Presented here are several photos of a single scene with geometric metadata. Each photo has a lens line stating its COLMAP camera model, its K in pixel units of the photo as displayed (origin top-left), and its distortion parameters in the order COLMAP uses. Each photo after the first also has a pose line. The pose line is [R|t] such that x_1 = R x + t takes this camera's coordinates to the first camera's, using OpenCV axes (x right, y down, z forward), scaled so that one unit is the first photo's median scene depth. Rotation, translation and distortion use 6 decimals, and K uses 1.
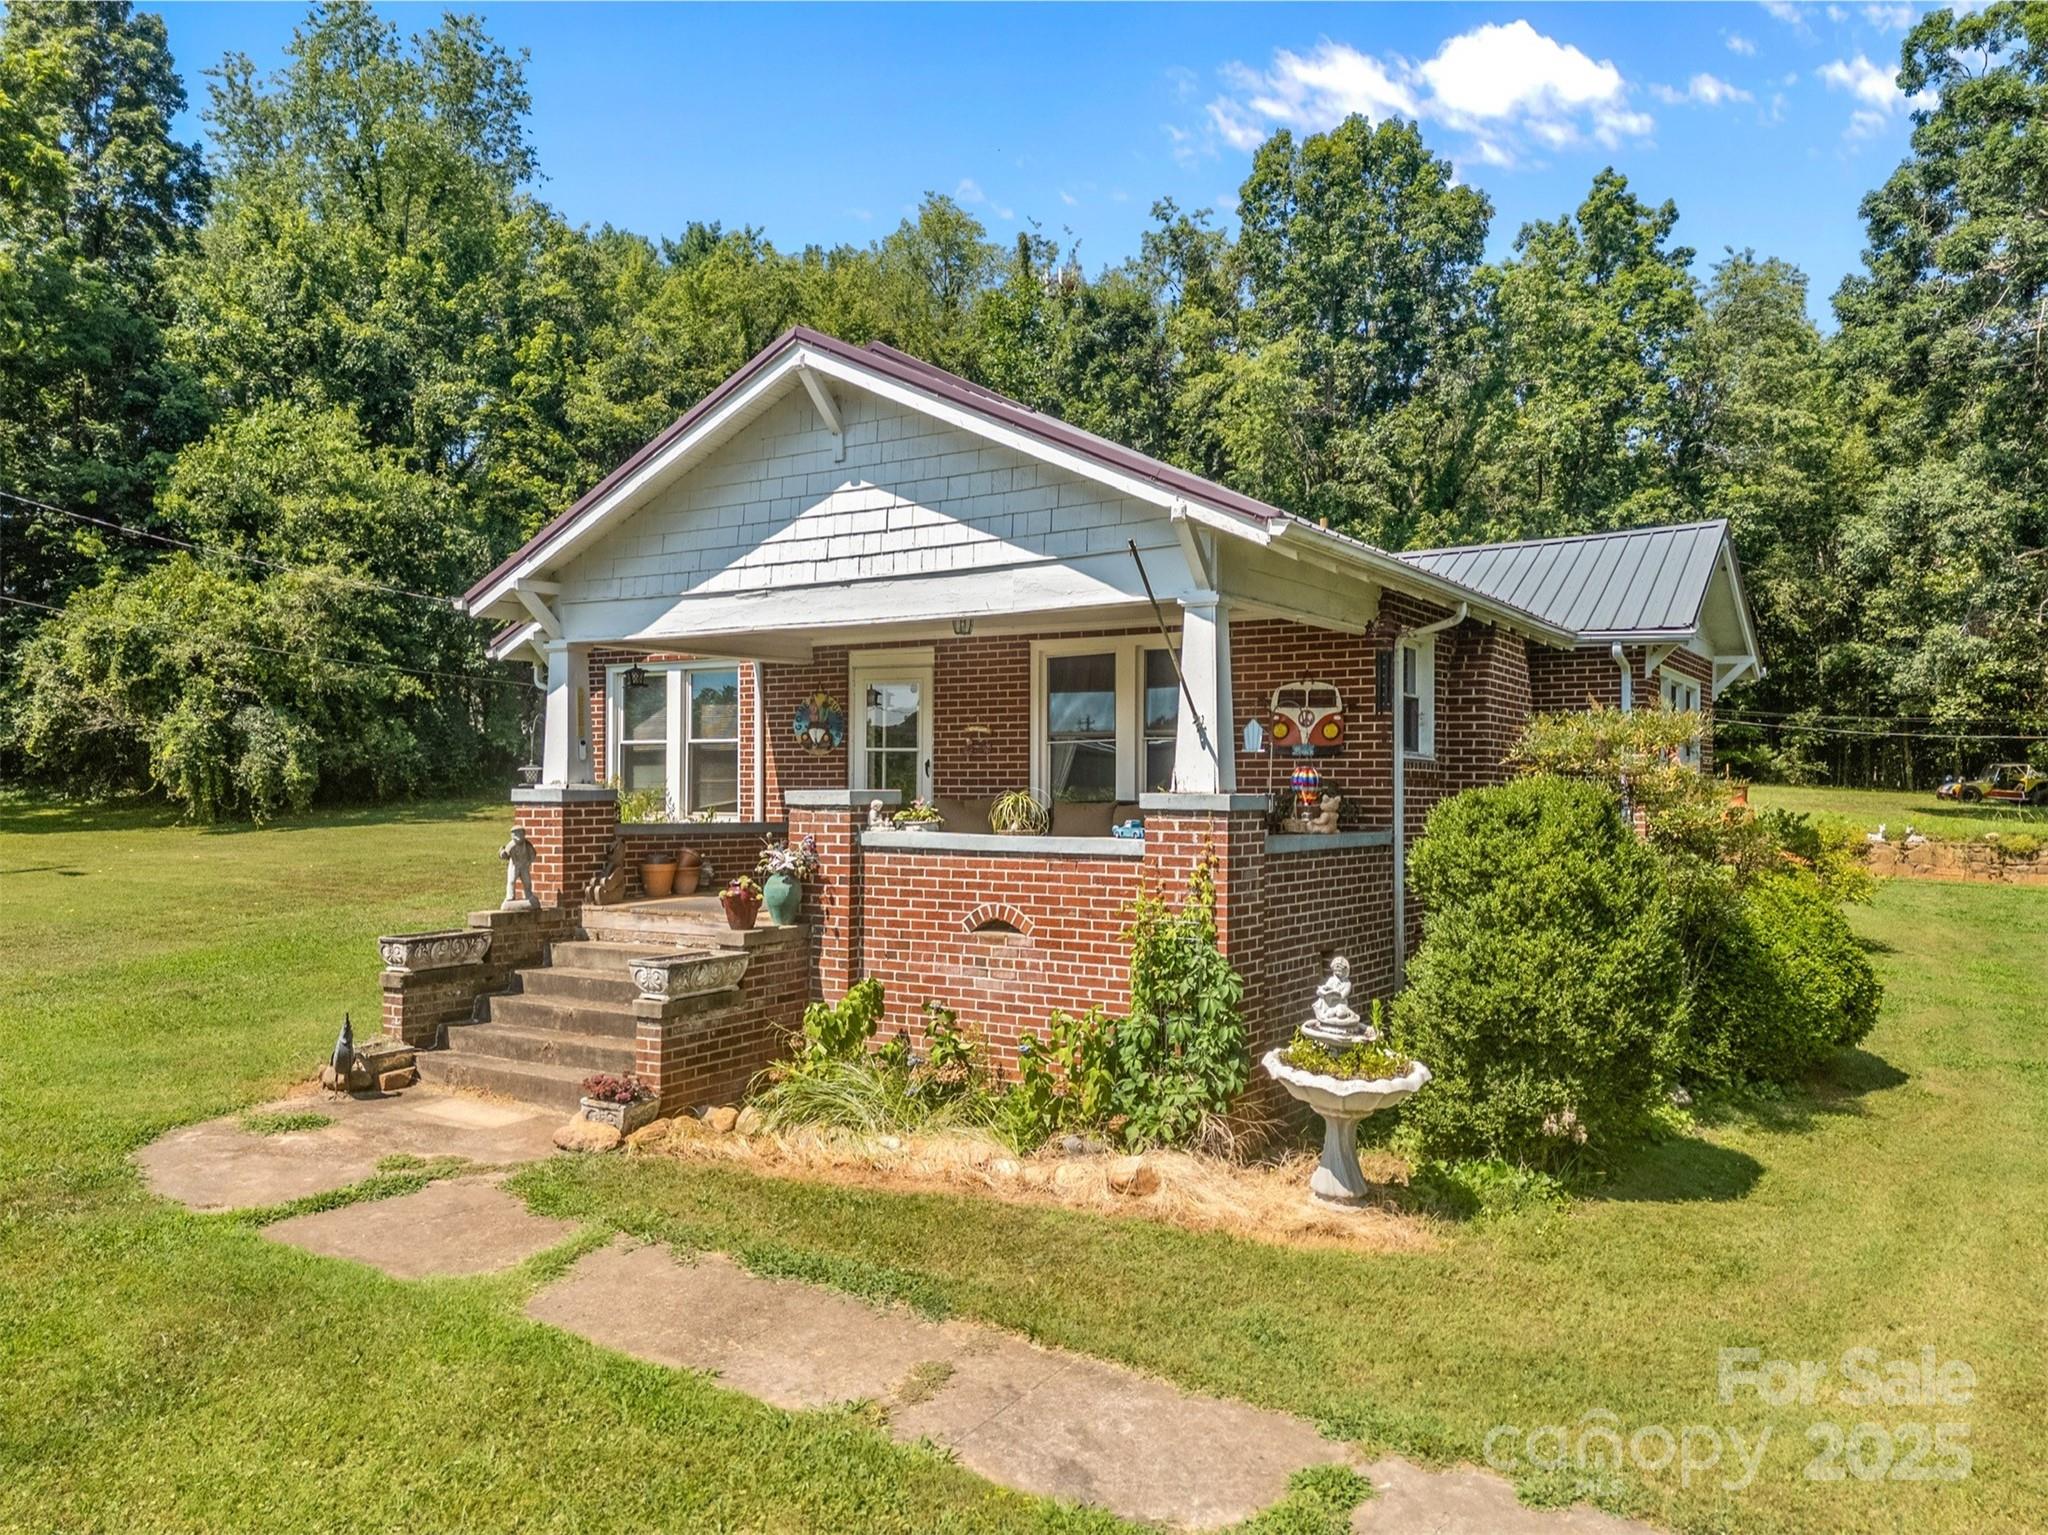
lens RADIAL K [[1449.7, 0, 1024.0], [0, 1449.7, 767.5], [0, 0, 1]] dist [0.002625, 0.002047]
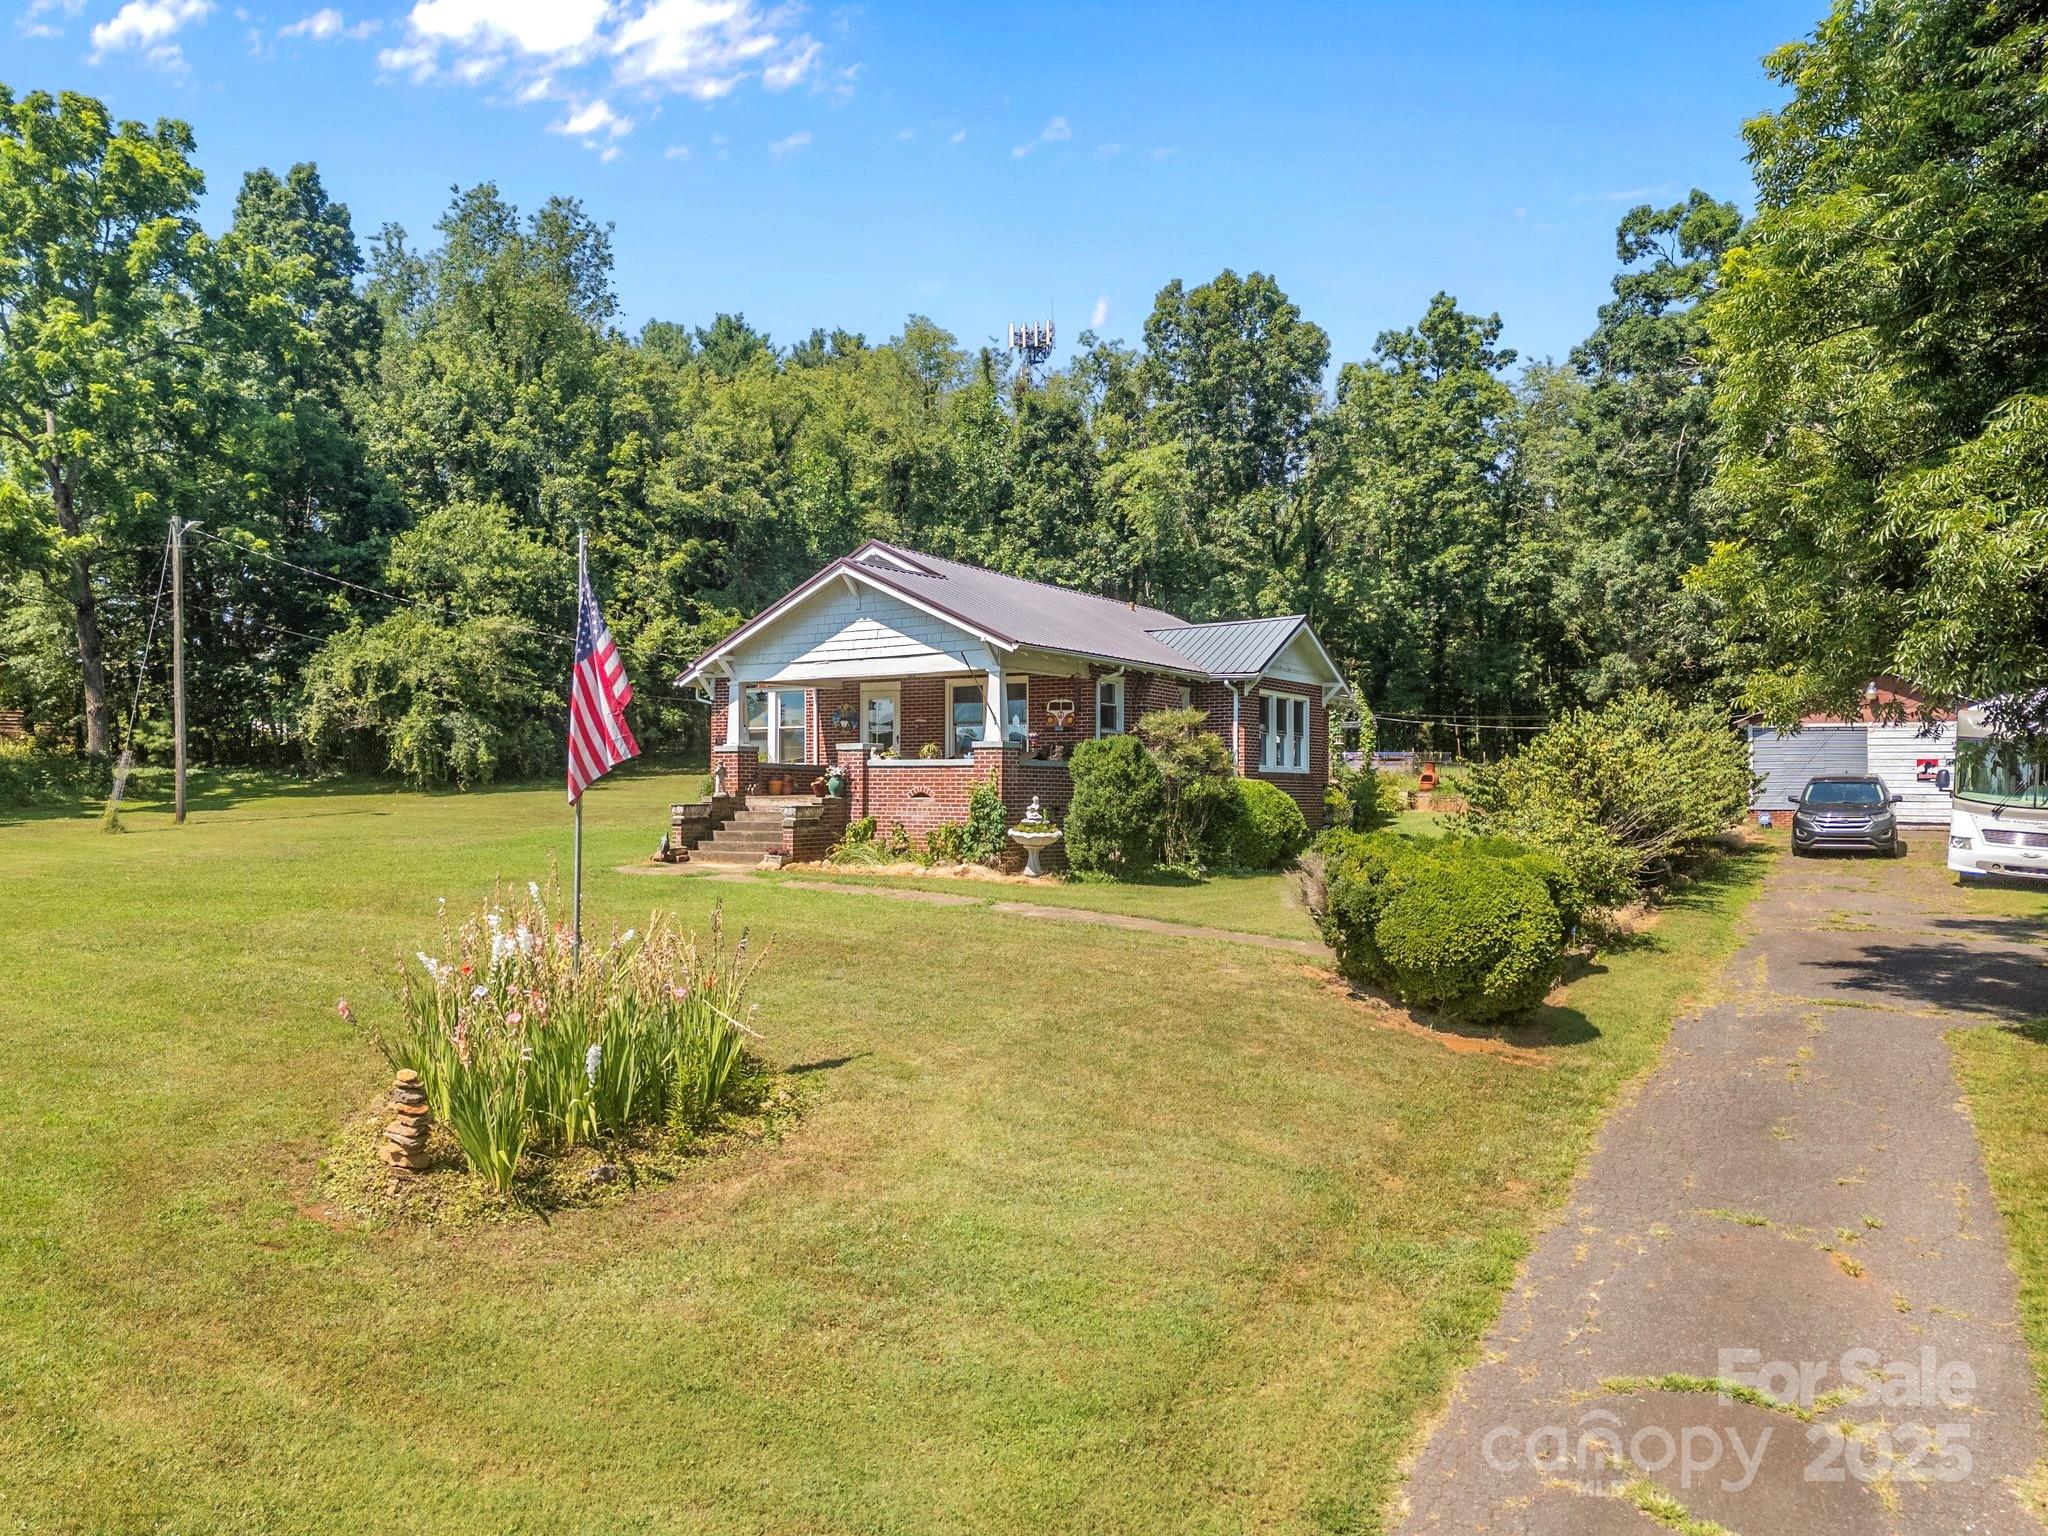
lens RADIAL K [[1434.2, 0, 1021.7], [0, 1434.2, 801.1], [0, 0, 1]] dist [0.001290, 0.000198]
pose [[0.999998, -0.001558, 0.001226, 0.044163], [0.001534, 0.999815, 0.019157, 0.020296], [-0.001256, -0.019155, 0.999816, -0.432831]]
